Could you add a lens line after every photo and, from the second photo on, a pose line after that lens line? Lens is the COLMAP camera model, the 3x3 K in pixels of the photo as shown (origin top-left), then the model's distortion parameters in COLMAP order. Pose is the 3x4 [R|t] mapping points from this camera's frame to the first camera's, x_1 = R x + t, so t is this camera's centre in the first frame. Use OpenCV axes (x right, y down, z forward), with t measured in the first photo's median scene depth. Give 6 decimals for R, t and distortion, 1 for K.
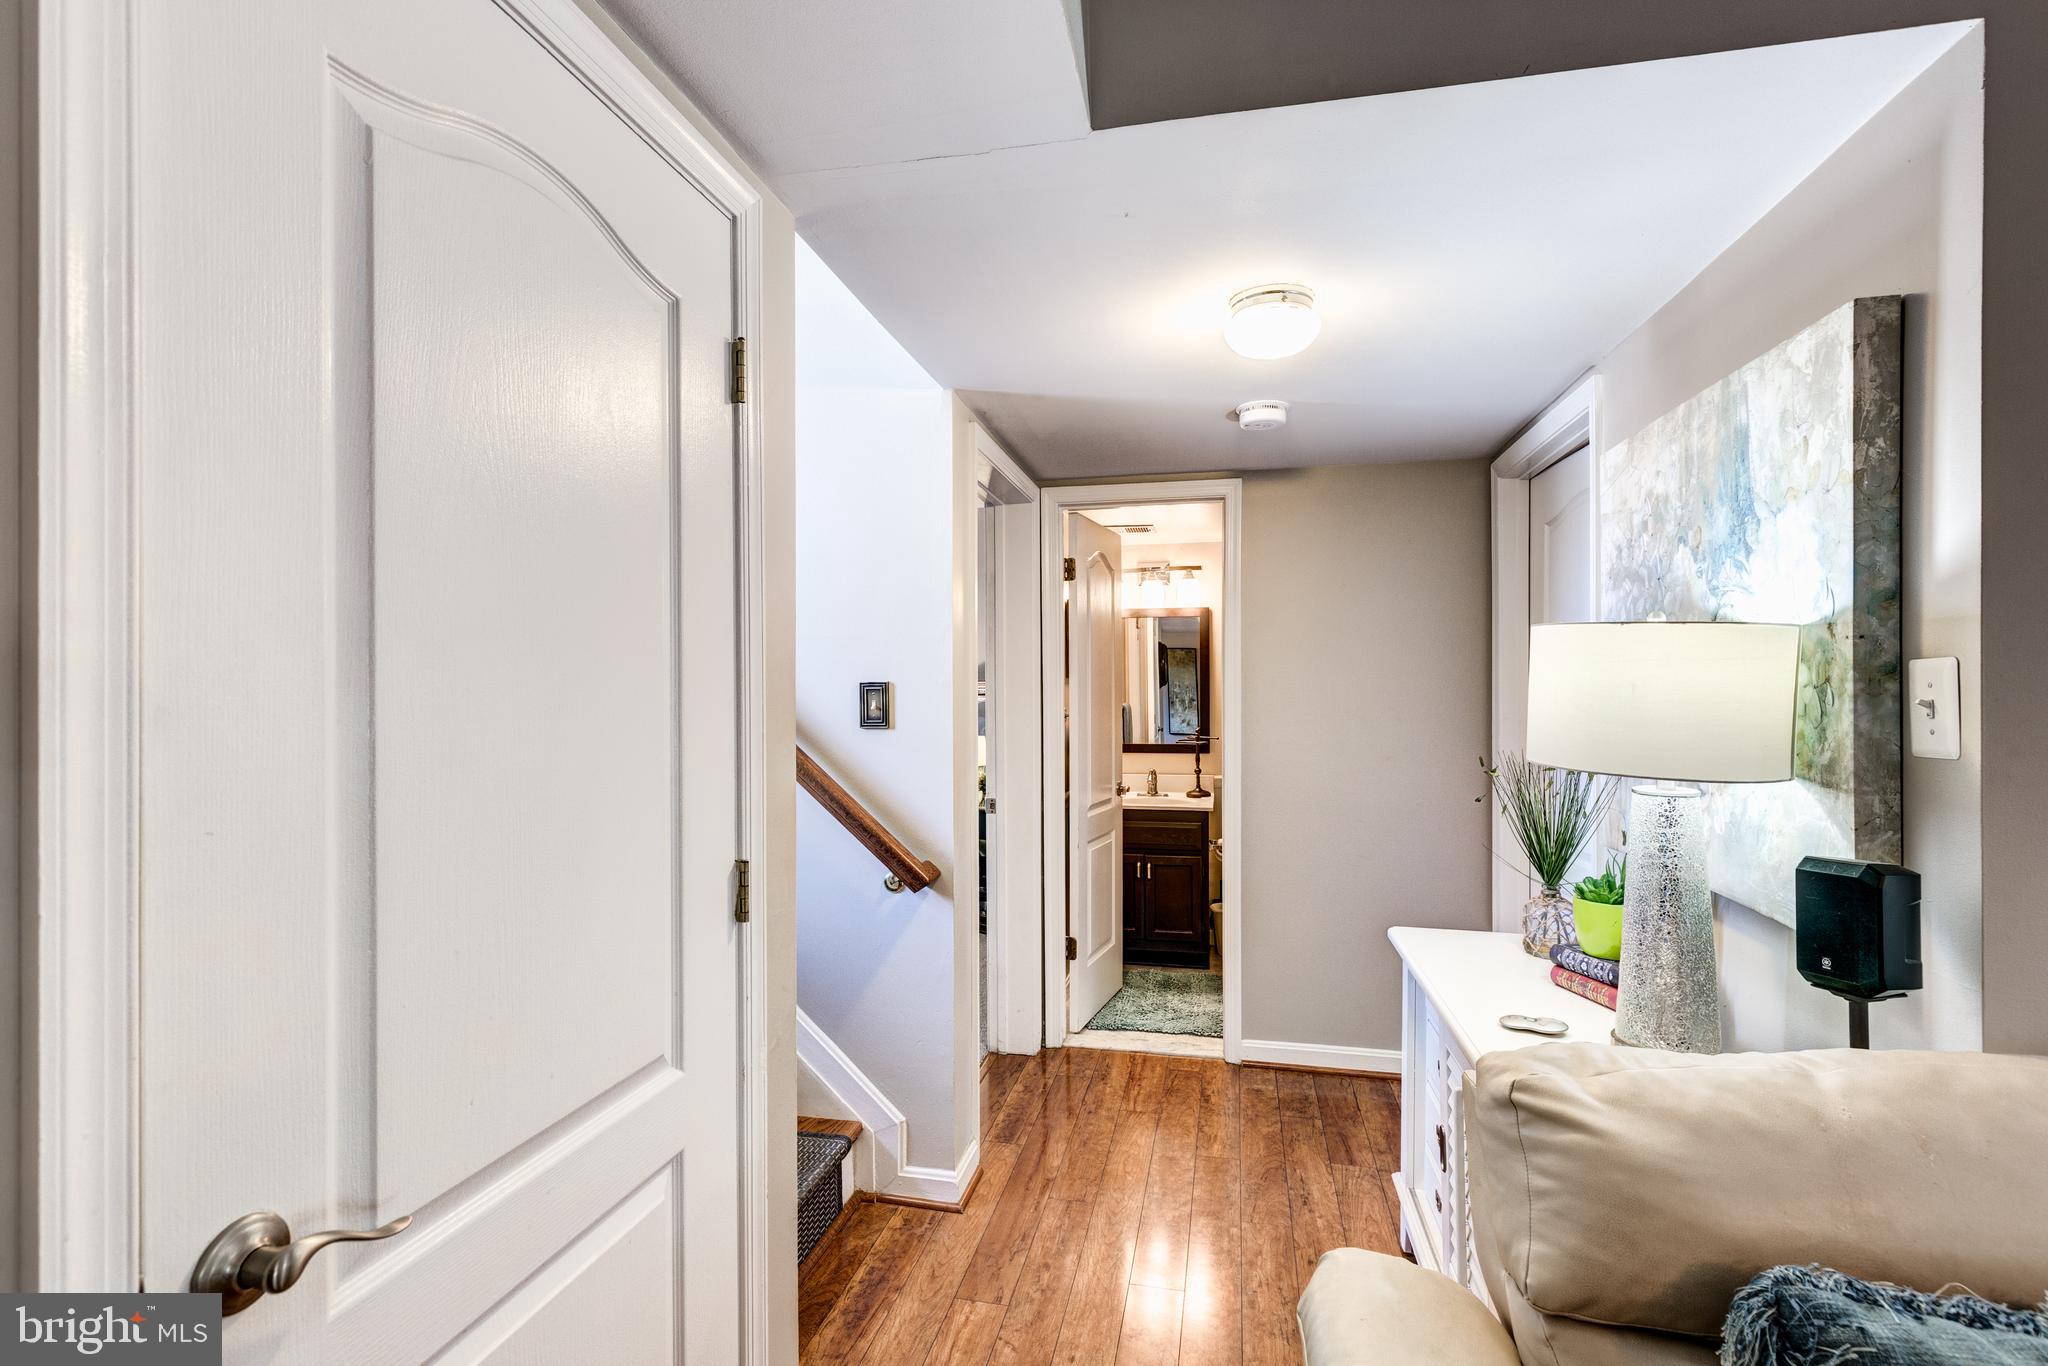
lens RADIAL K [[931.9, 0, 1024.0], [0, 931.9, 683.0], [0, 0, 1]] dist [0.003113, 0.000533]
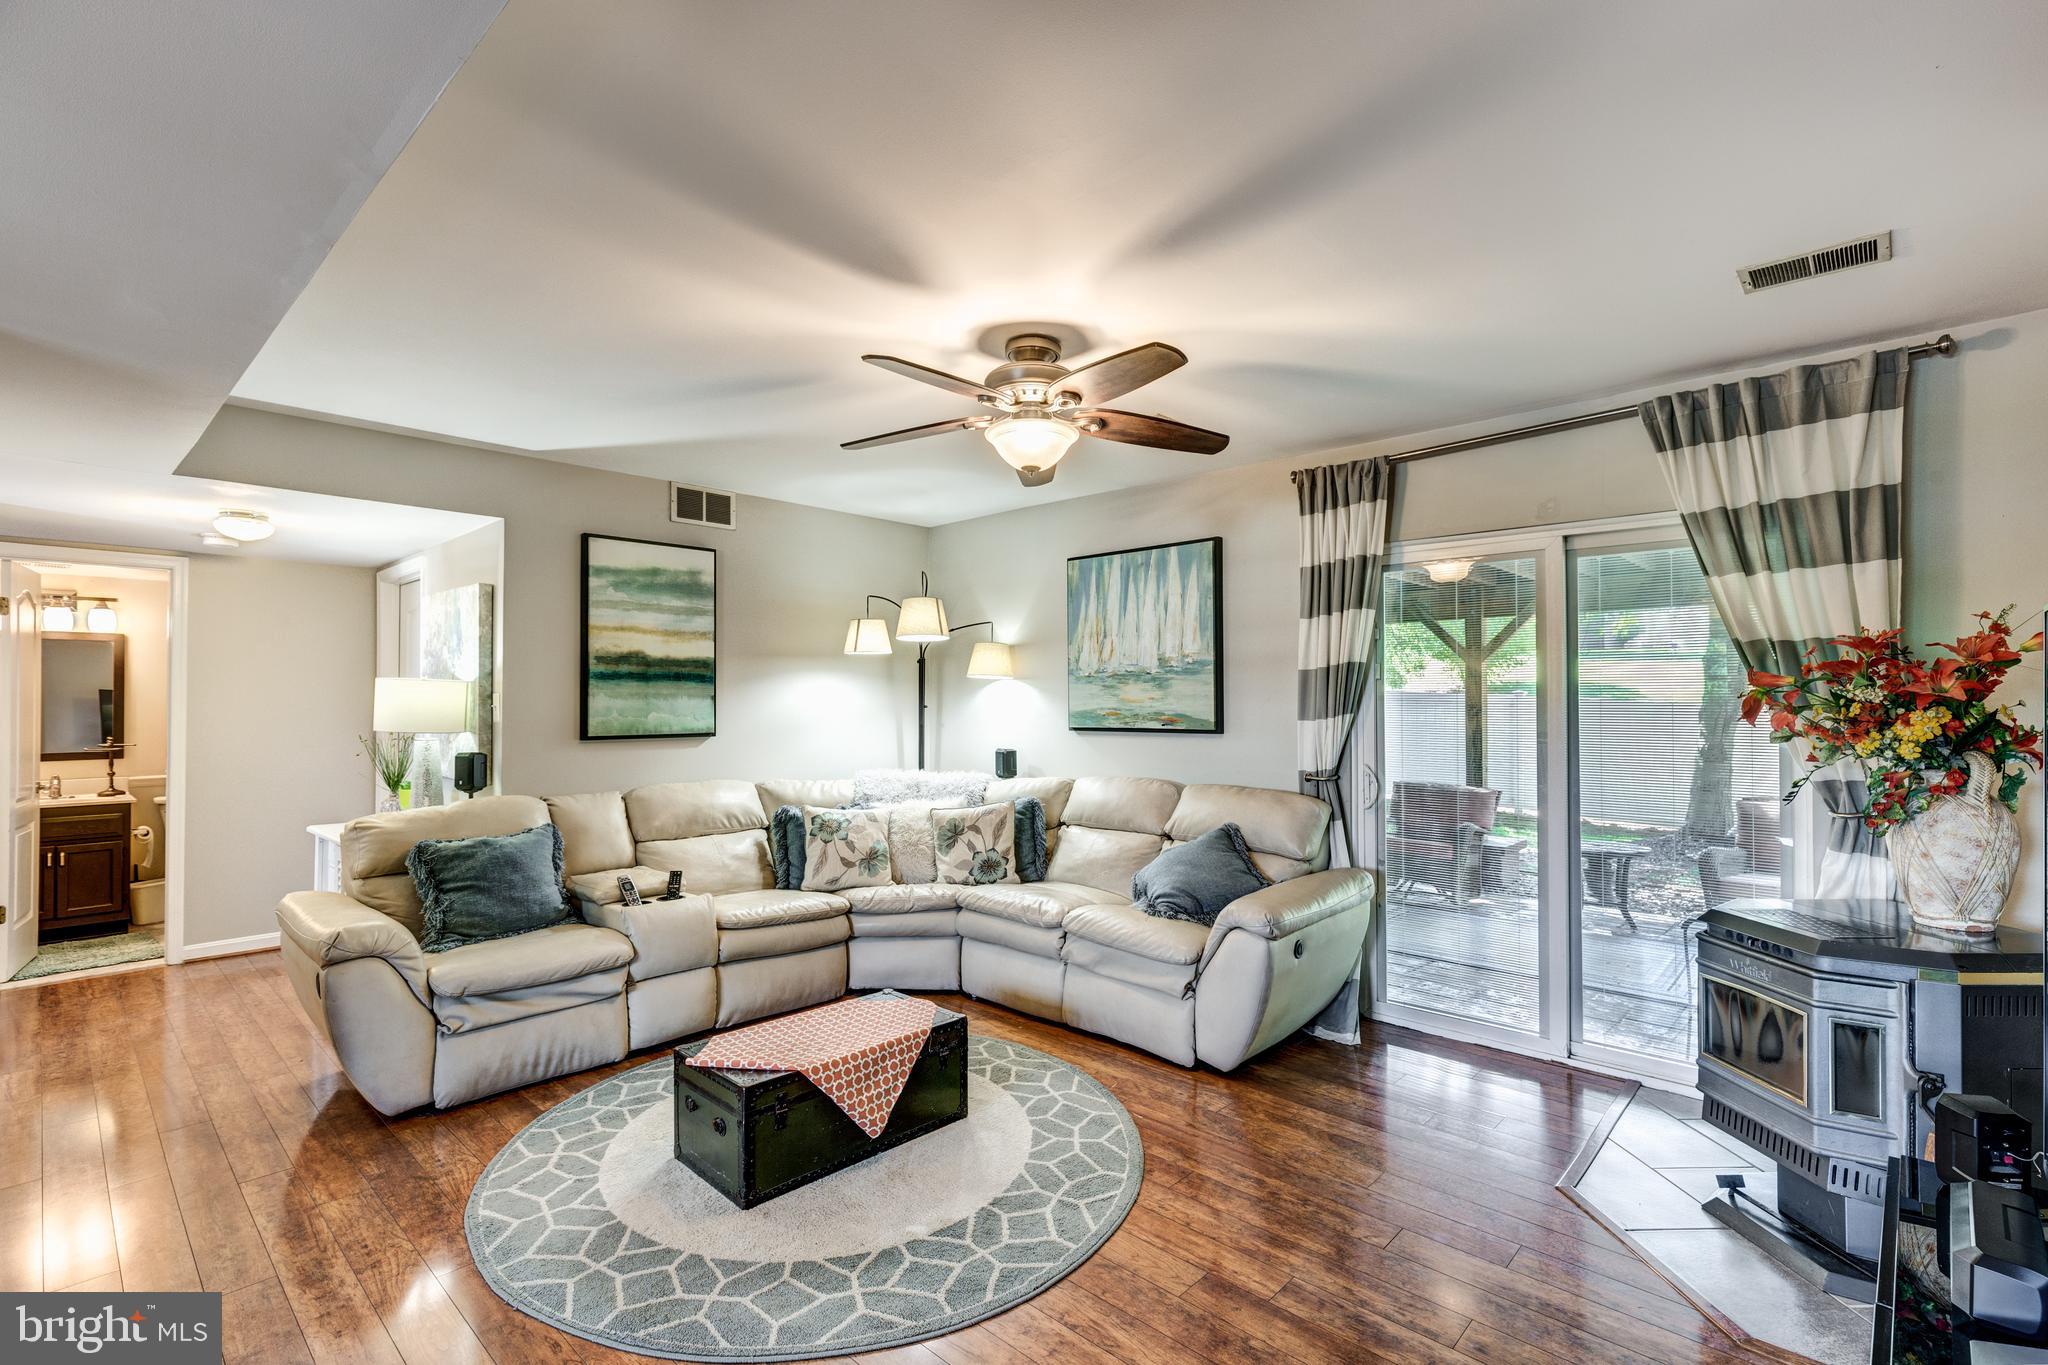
lens RADIAL K [[931.9, 0, 1024.0], [0, 931.9, 682.5], [0, 0, 1]] dist [0.003113, 0.000533]
pose [[0.509754, 0.014094, 0.860205, -0.470952], [-0.000804, 0.999873, -0.015906, -0.004812], [-0.860320, 0.007417, 0.509701, -1.146261]]
